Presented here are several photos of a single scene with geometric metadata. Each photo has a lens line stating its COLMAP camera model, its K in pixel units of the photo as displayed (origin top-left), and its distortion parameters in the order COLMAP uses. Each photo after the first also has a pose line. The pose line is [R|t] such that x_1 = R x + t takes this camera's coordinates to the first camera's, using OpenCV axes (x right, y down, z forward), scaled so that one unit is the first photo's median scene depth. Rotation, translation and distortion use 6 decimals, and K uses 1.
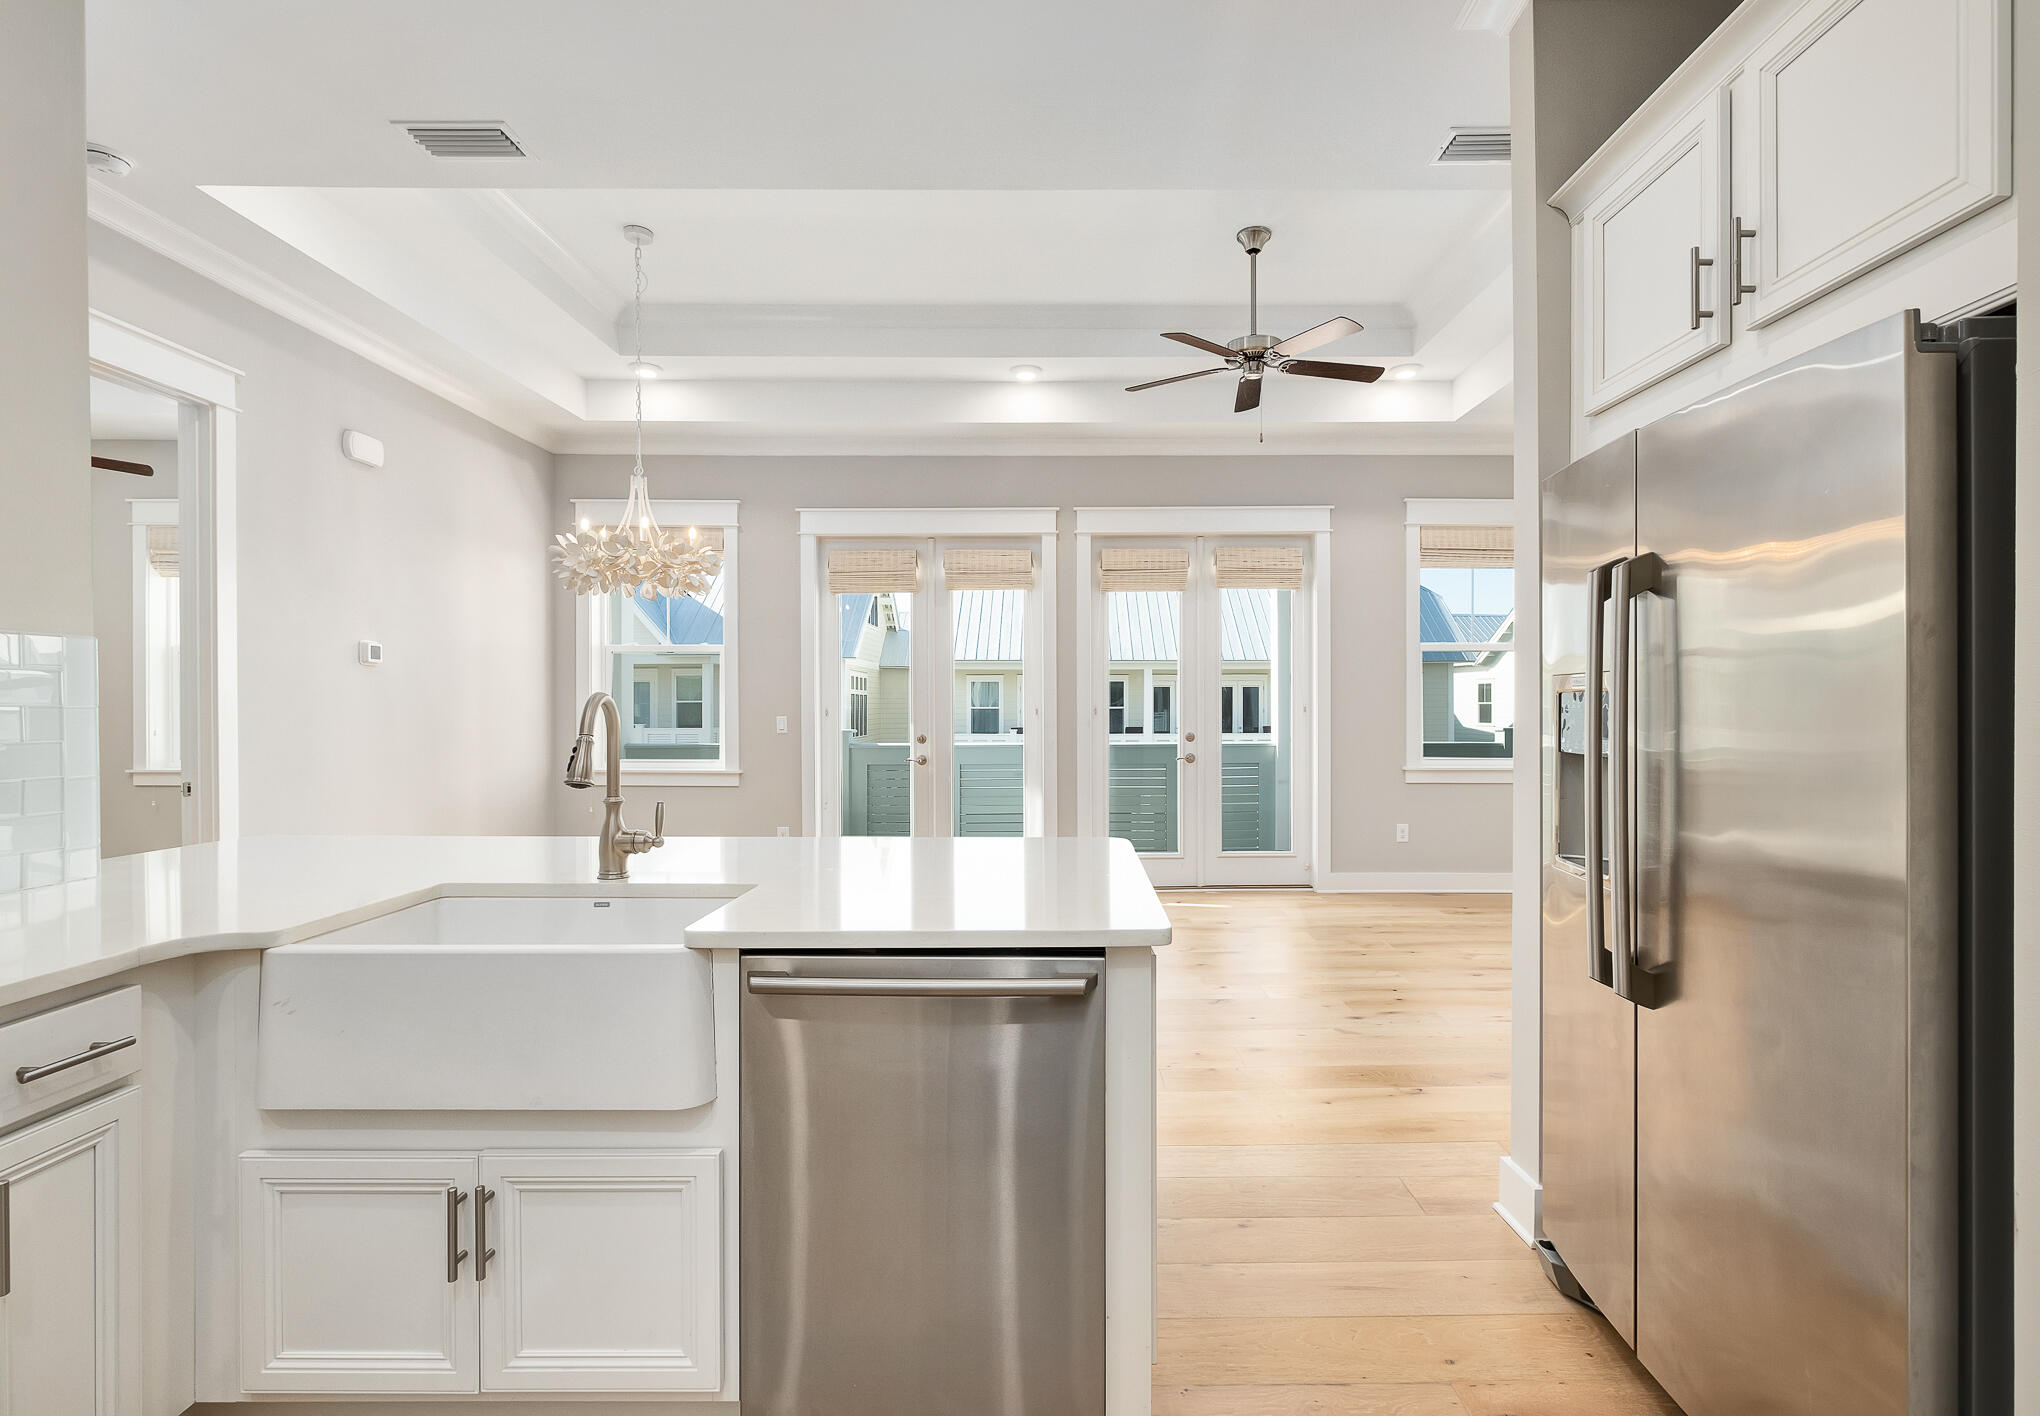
lens RADIAL K [[937.7, 0, 1065.4], [0, 937.7, 702.9], [0, 0, 1]] dist [-0.017606, -0.000090]
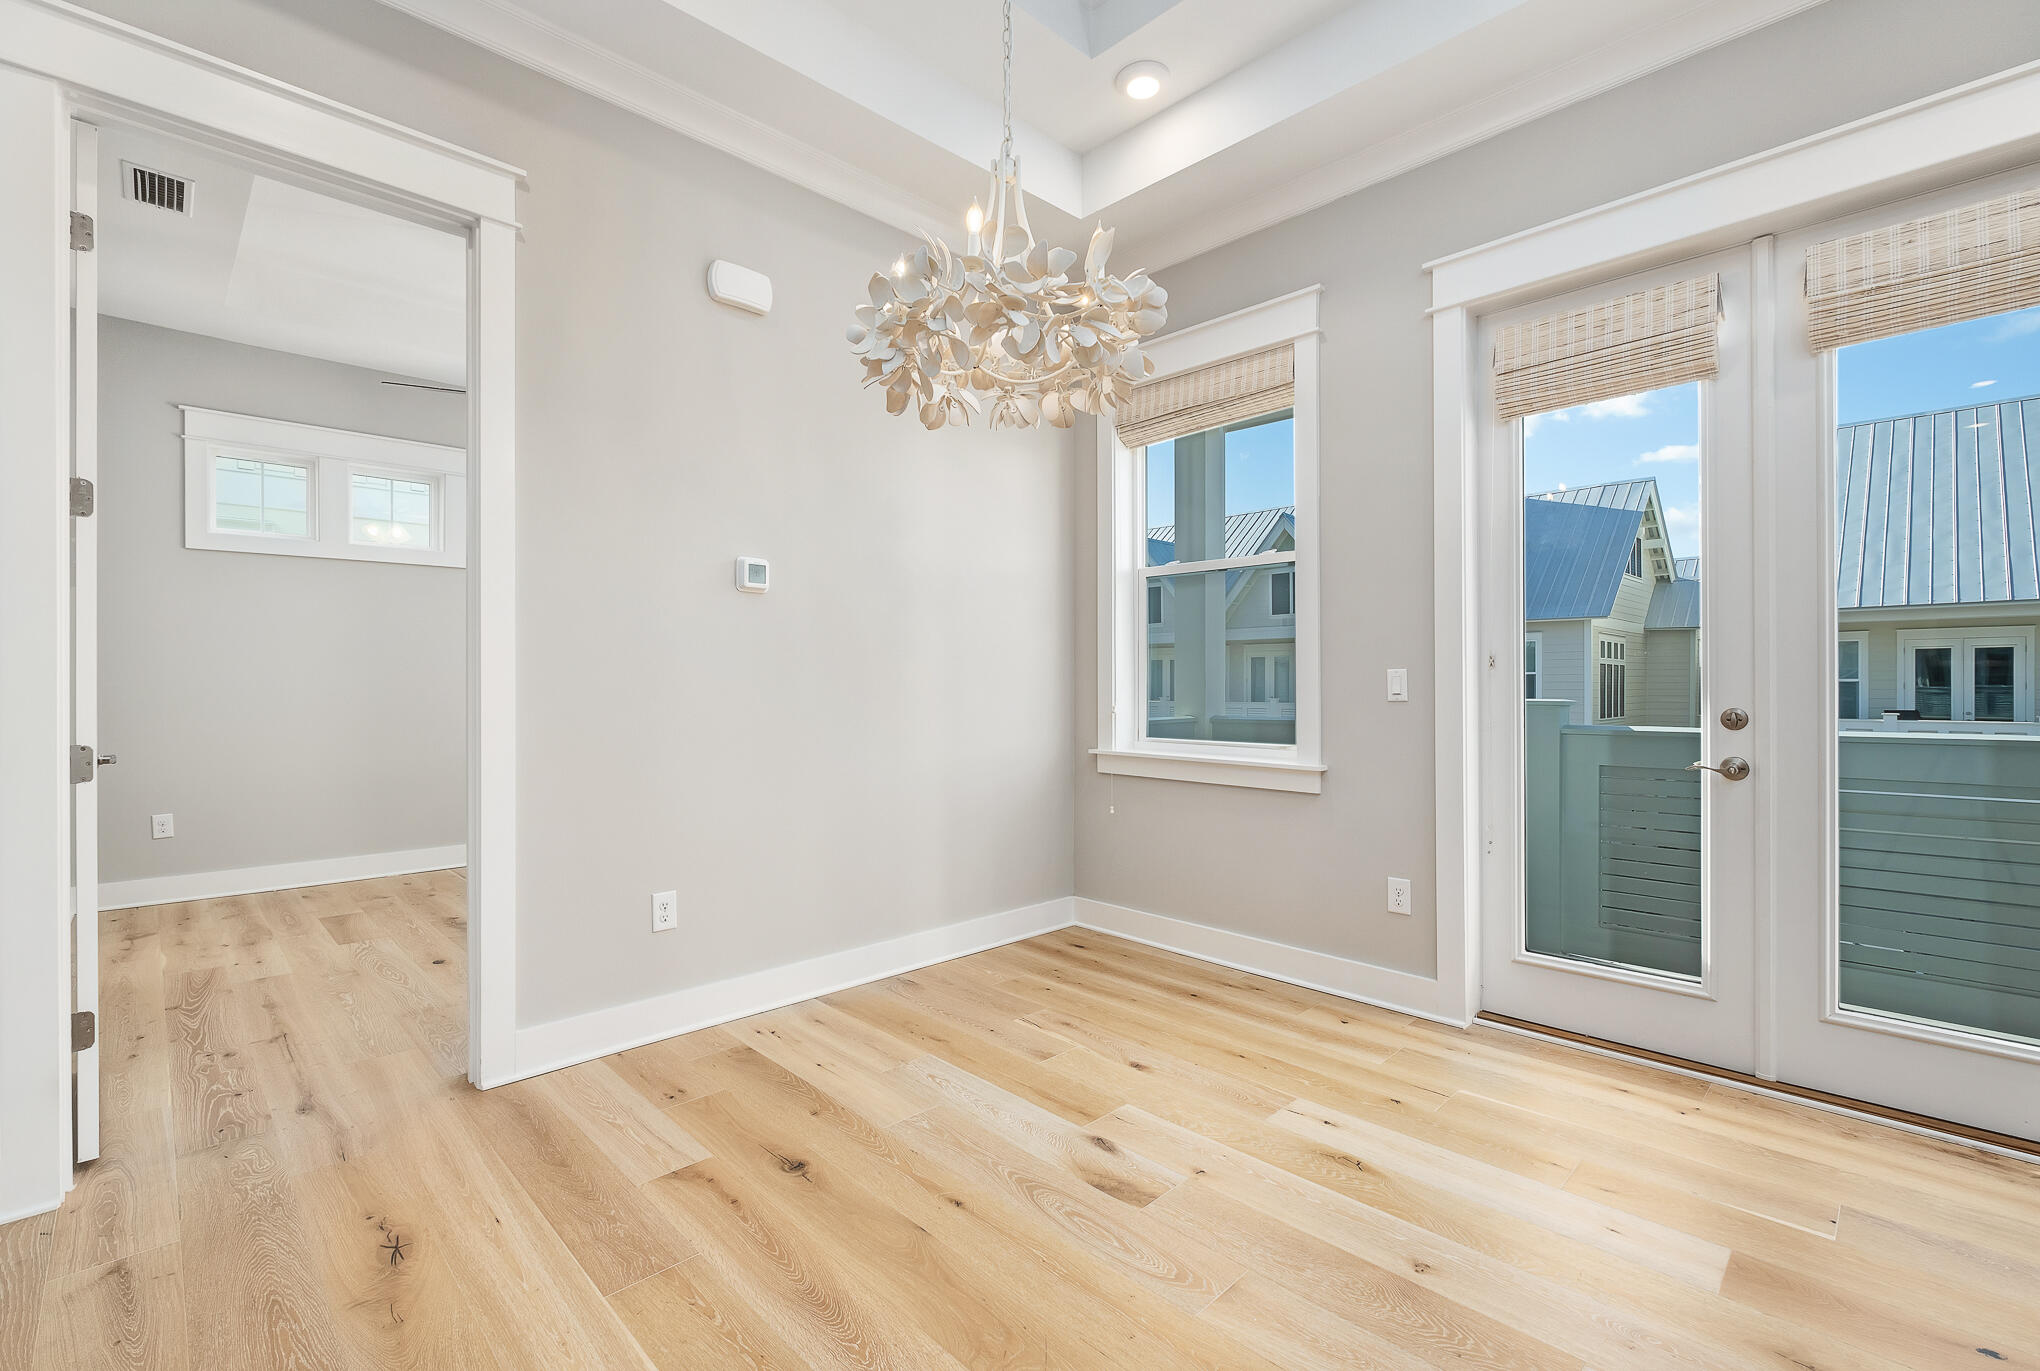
lens RADIAL K [[901.5, 0, 1002.3], [0, 901.5, 687.4], [0, 0, 1]] dist [-0.005269, 0.000805]
pose [[0.682967, 0.000701, -0.730449, -0.083339], [0.002972, 0.999989, 0.003739, 0.022080], [0.730443, -0.004725, 0.682957, 0.483954]]
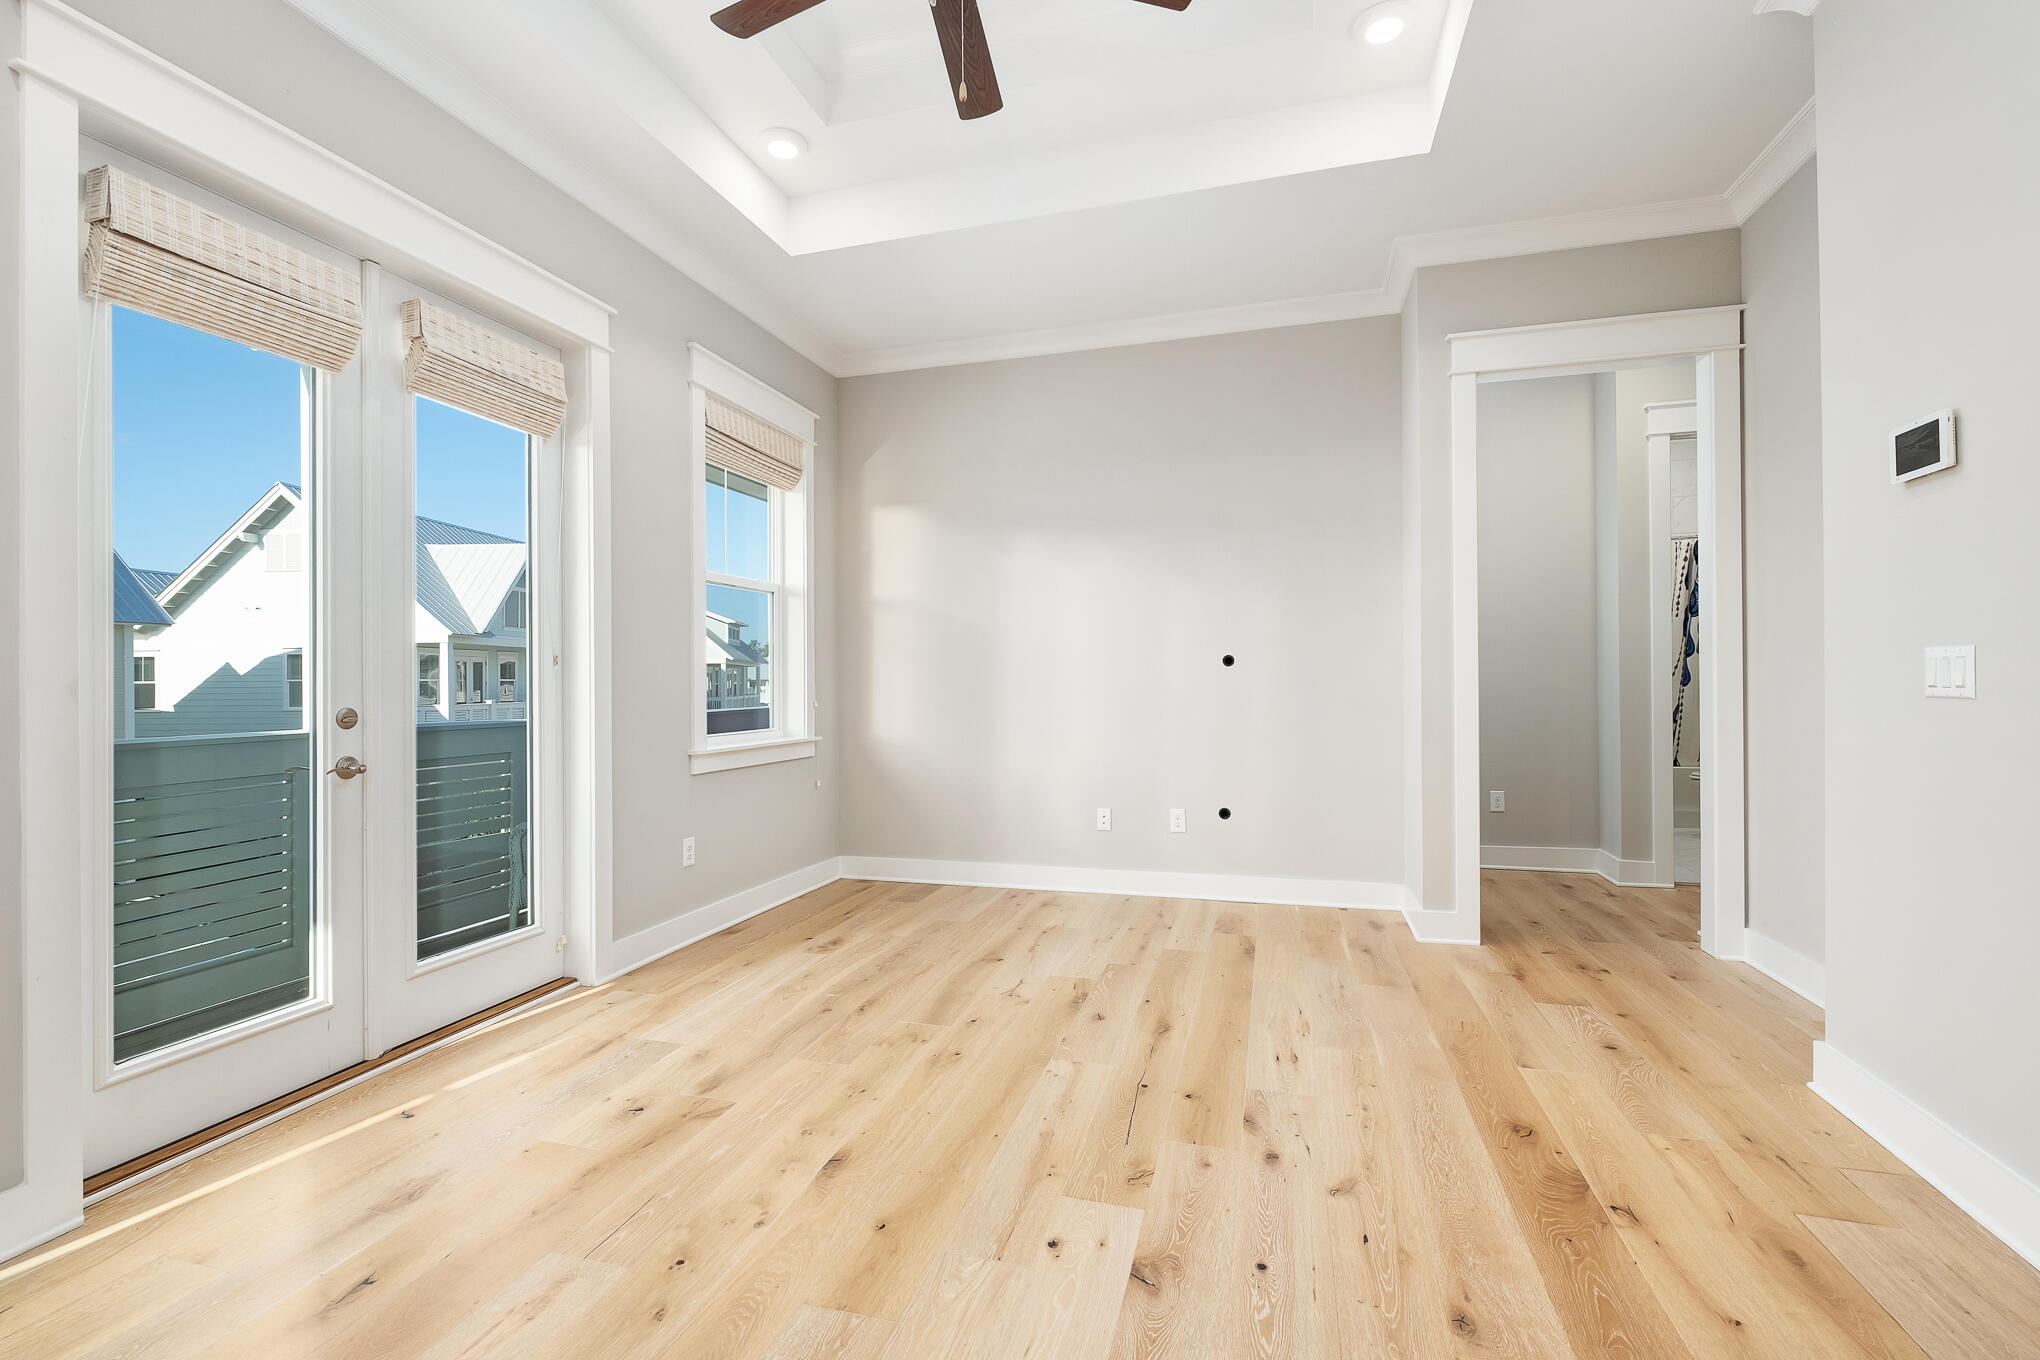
lens RADIAL K [[893.1, 0, 1009.2], [0, 893.1, 677.7], [0, 0, 1]] dist [-0.000706, 0.000023]
pose [[0.298061, 0.004710, 0.954535, -0.167768], [0.006182, 0.999957, -0.006865, 0.023008], [-0.954527, 0.007948, 0.298019, 0.599223]]
